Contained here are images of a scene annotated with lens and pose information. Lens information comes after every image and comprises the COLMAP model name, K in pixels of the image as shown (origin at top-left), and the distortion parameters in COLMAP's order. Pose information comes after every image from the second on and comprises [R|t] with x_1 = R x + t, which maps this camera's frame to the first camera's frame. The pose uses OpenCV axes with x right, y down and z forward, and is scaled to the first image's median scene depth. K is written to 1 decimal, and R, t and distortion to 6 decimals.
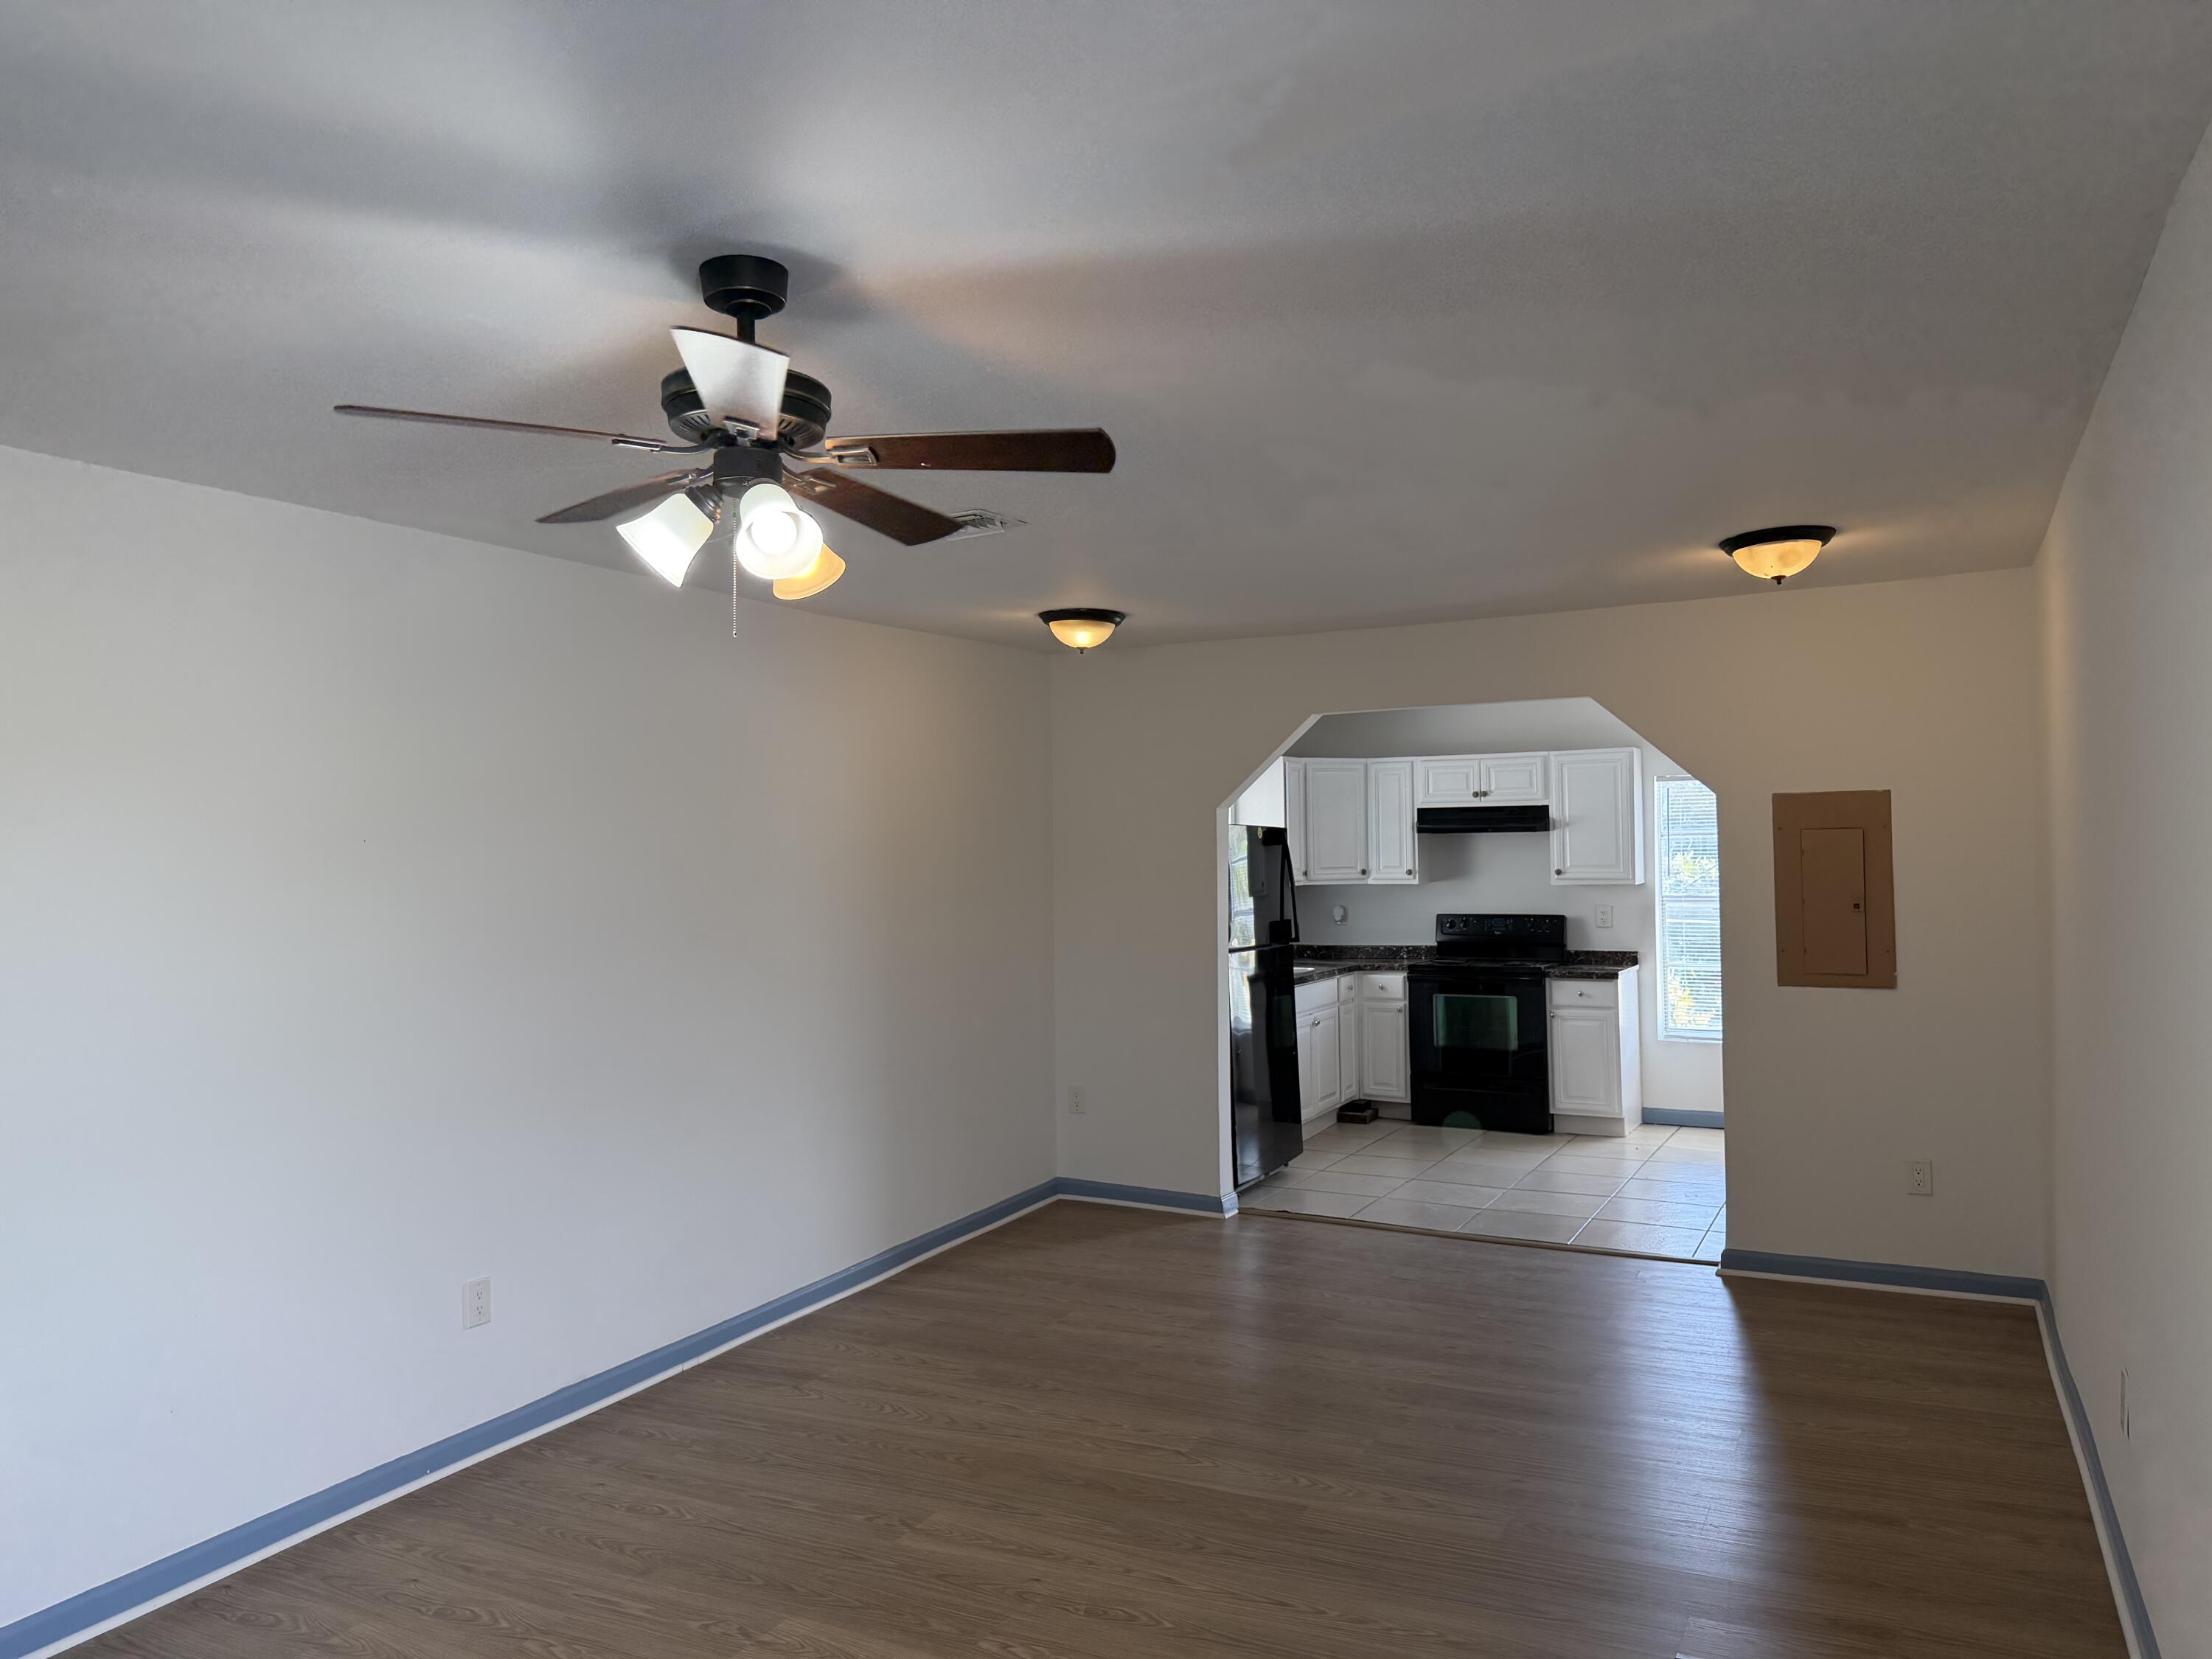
lens RADIAL K [[1569.3, 0, 1109.7], [0, 1569.3, 821.4], [0, 0, 1]] dist [0.055265, -0.068260]
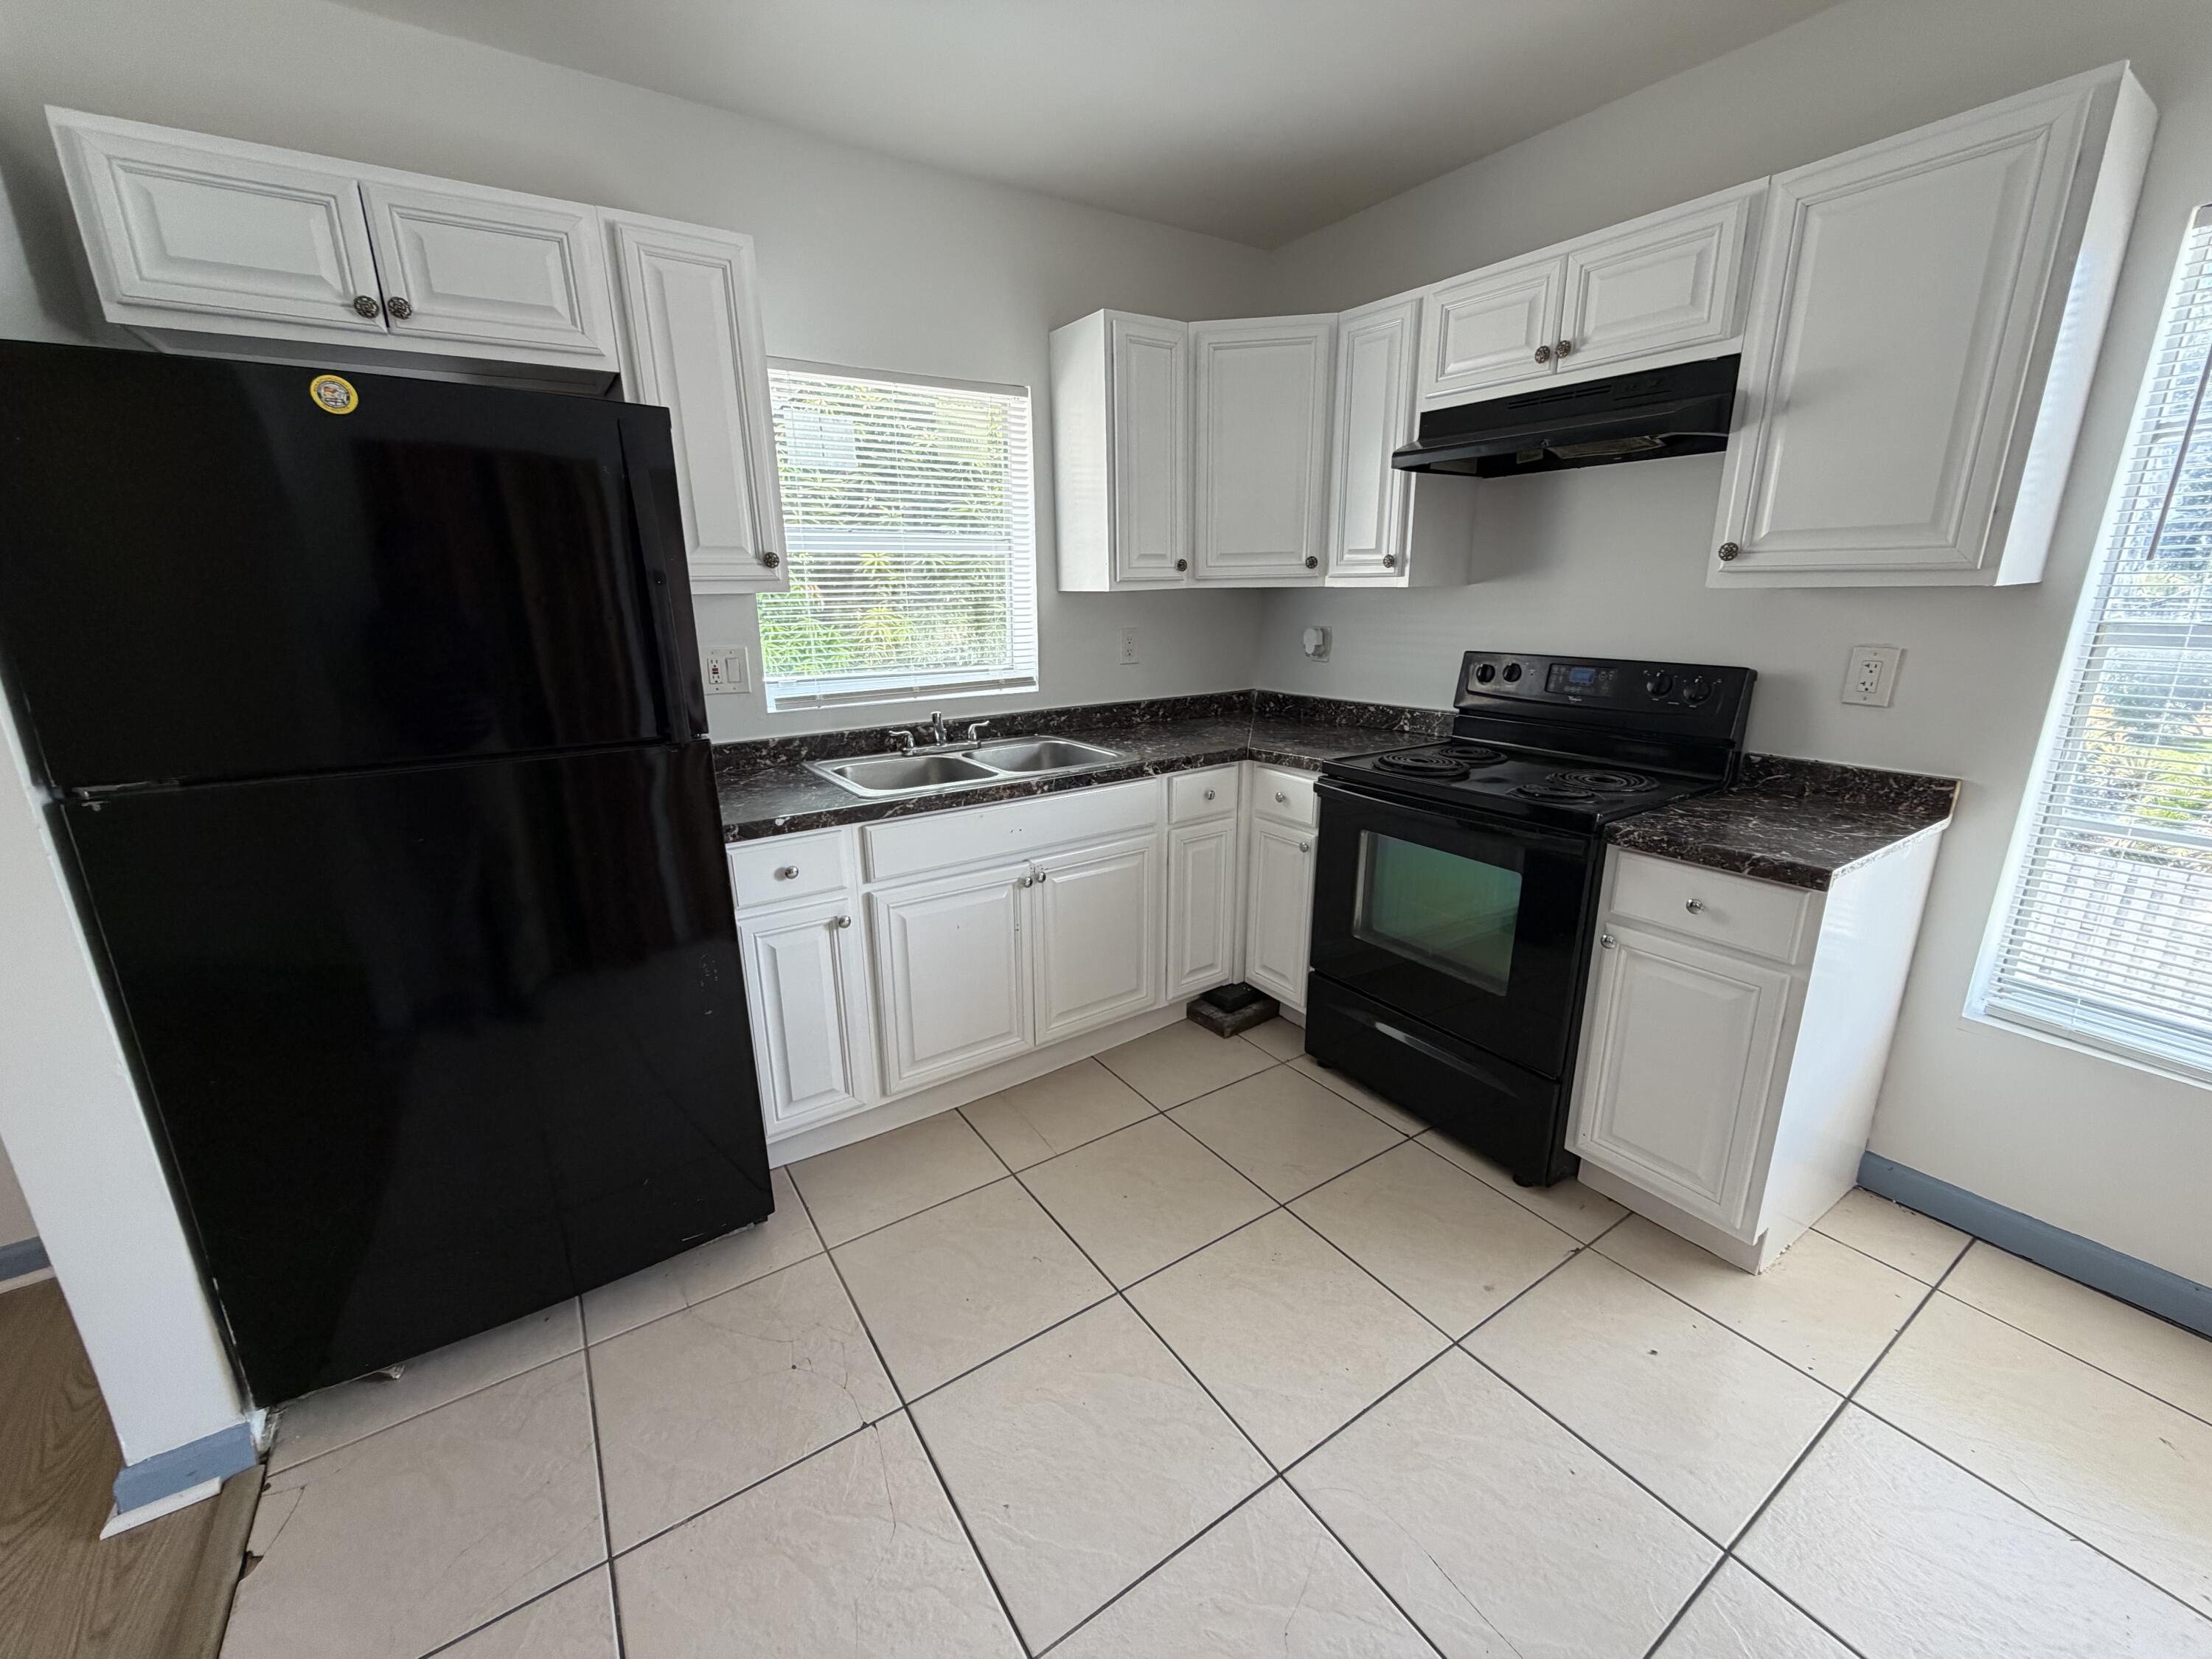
lens RADIAL K [[893.7, 0, 1103.1], [0, 893.7, 836.8], [0, 0, 1]] dist [0.000575, 0.000313]
pose [[0.885157, 0.129793, -0.446824, 0.252041], [0.010069, 0.954738, 0.297278, 0.031456], [0.465184, -0.267637, 0.843786, 0.725680]]
